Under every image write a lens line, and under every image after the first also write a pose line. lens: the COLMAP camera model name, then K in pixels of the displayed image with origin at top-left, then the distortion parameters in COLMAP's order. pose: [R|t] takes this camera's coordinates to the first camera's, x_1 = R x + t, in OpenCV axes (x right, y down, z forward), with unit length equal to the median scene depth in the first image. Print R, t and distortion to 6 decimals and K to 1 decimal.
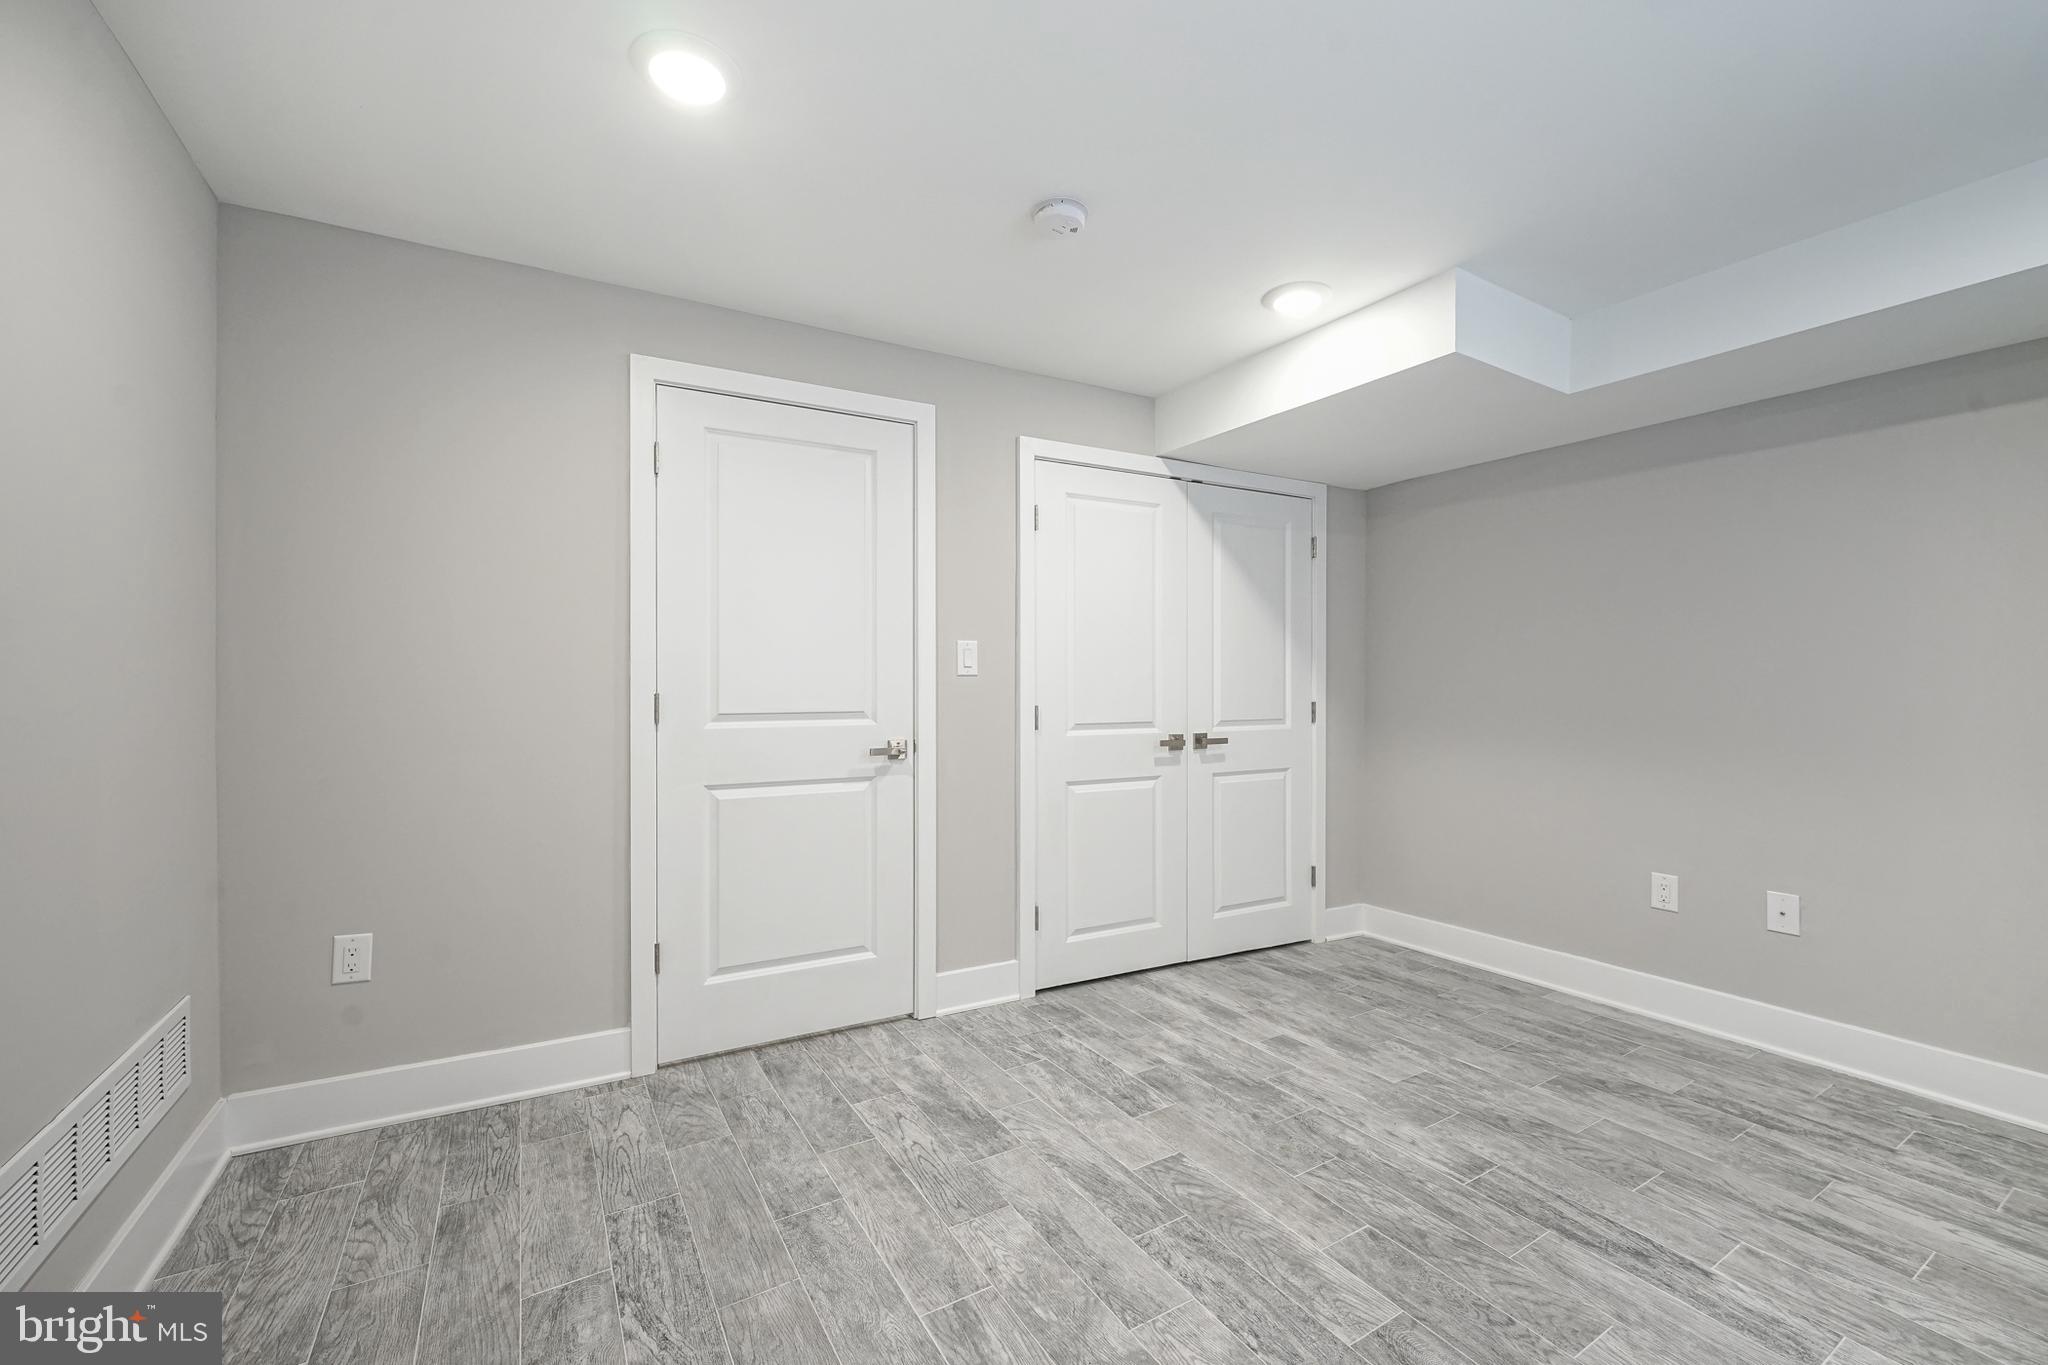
lens RADIAL K [[819.2, 0, 1042.3], [0, 819.2, 673.9], [0, 0, 1]] dist [0.003372, -0.000345]
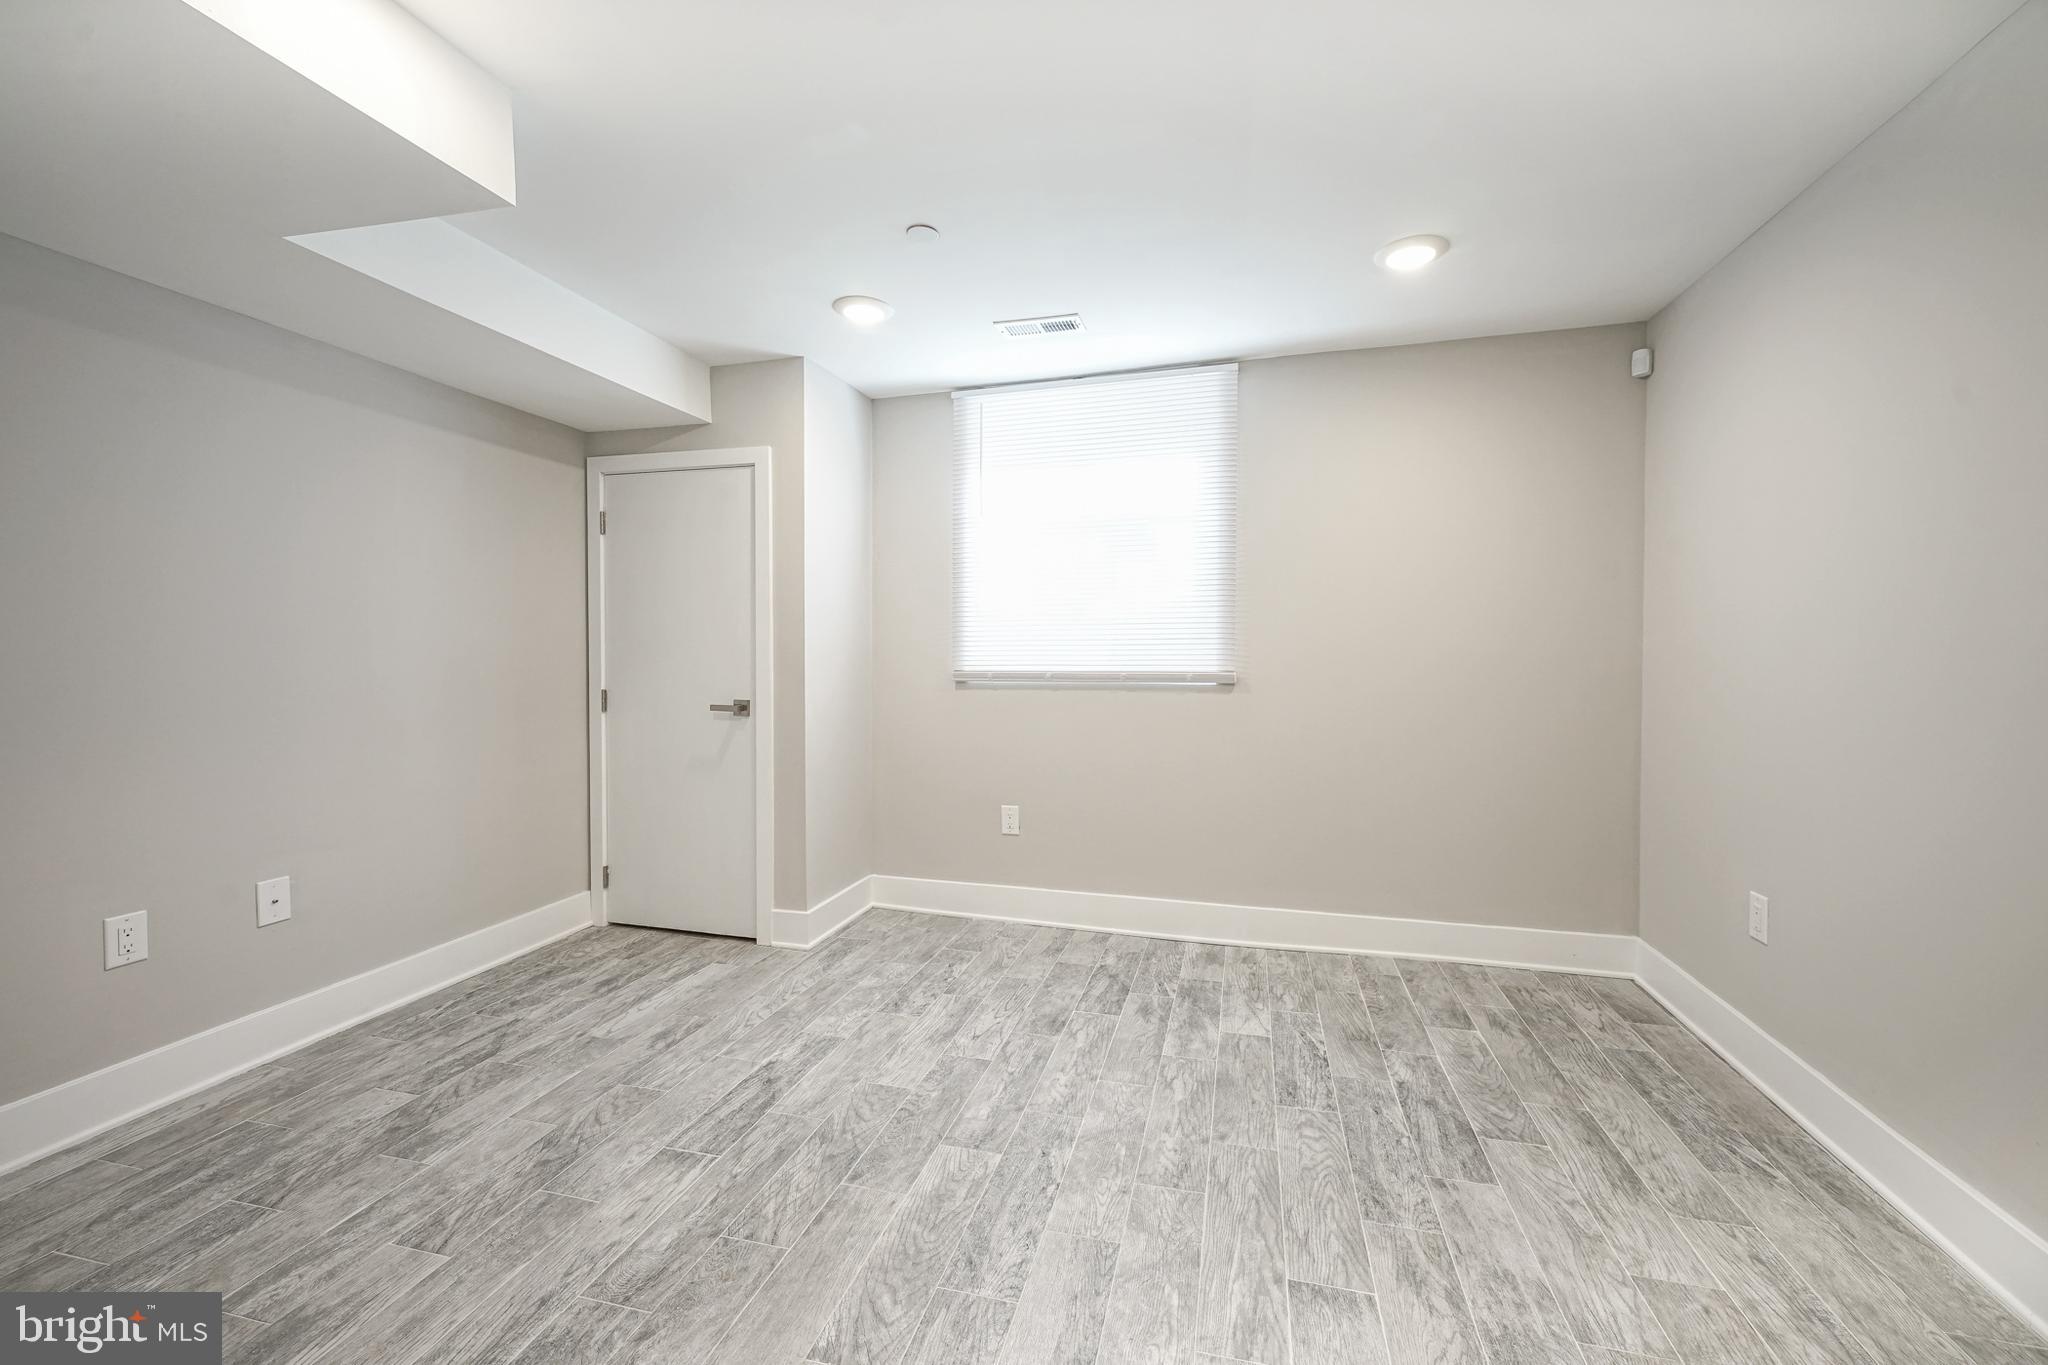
lens RADIAL K [[819.2, 0, 1033.2], [0, 819.2, 668.0], [0, 0, 1]] dist [0.003372, -0.000345]
pose [[-0.679710, -0.016475, 0.733296, -0.426398], [-0.013044, 0.999861, 0.010372, 0.014907], [-0.733365, -0.002515, -0.679830, 1.290924]]
